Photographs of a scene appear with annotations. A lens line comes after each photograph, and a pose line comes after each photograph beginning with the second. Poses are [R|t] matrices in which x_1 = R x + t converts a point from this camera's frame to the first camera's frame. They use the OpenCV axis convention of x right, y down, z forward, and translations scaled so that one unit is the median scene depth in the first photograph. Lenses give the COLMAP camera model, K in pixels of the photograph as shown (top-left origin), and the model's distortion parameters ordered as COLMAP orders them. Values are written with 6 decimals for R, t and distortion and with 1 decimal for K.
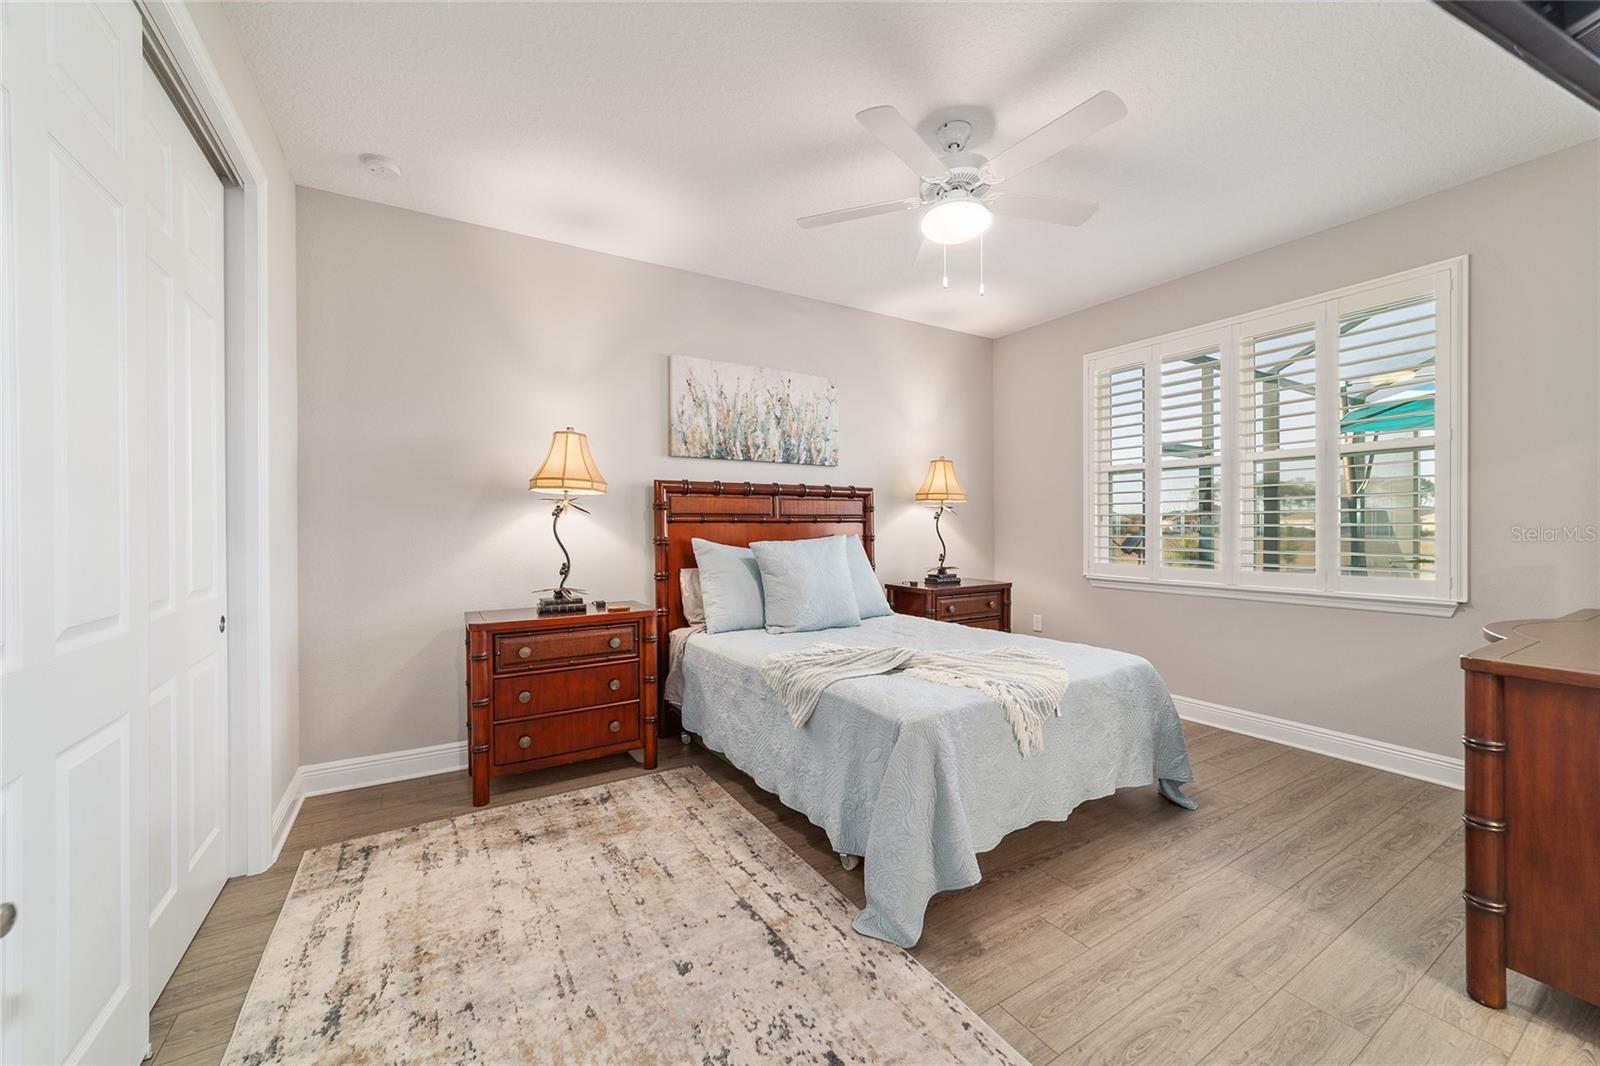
lens RADIAL K [[613.9, 0, 796.3], [0, 613.9, 526.9], [0, 0, 1]] dist [-0.019943, 0.009223]
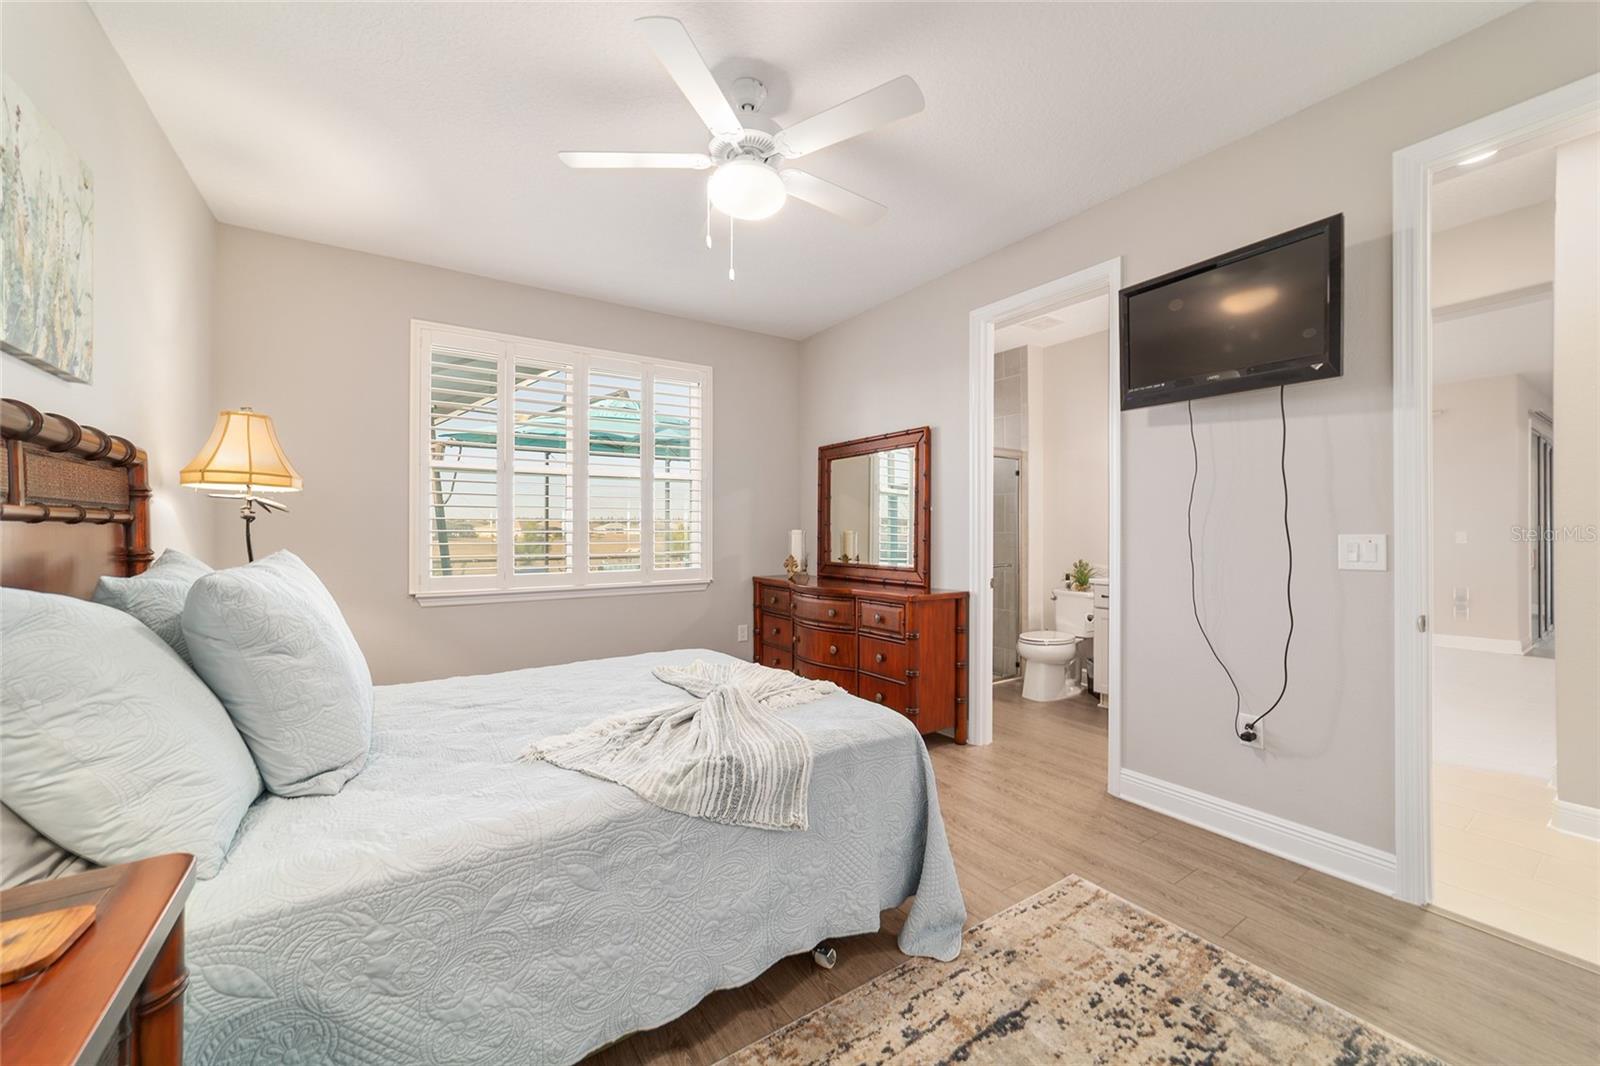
lens RADIAL K [[613.9, 0, 796.3], [0, 613.9, 526.9], [0, 0, 1]] dist [-0.019943, 0.009223]
pose [[-0.050772, 0.010719, 0.998653, -0.748903], [-0.000246, 0.999942, -0.010746, 0.000793], [-0.998710, -0.000791, -0.050767, 1.151359]]
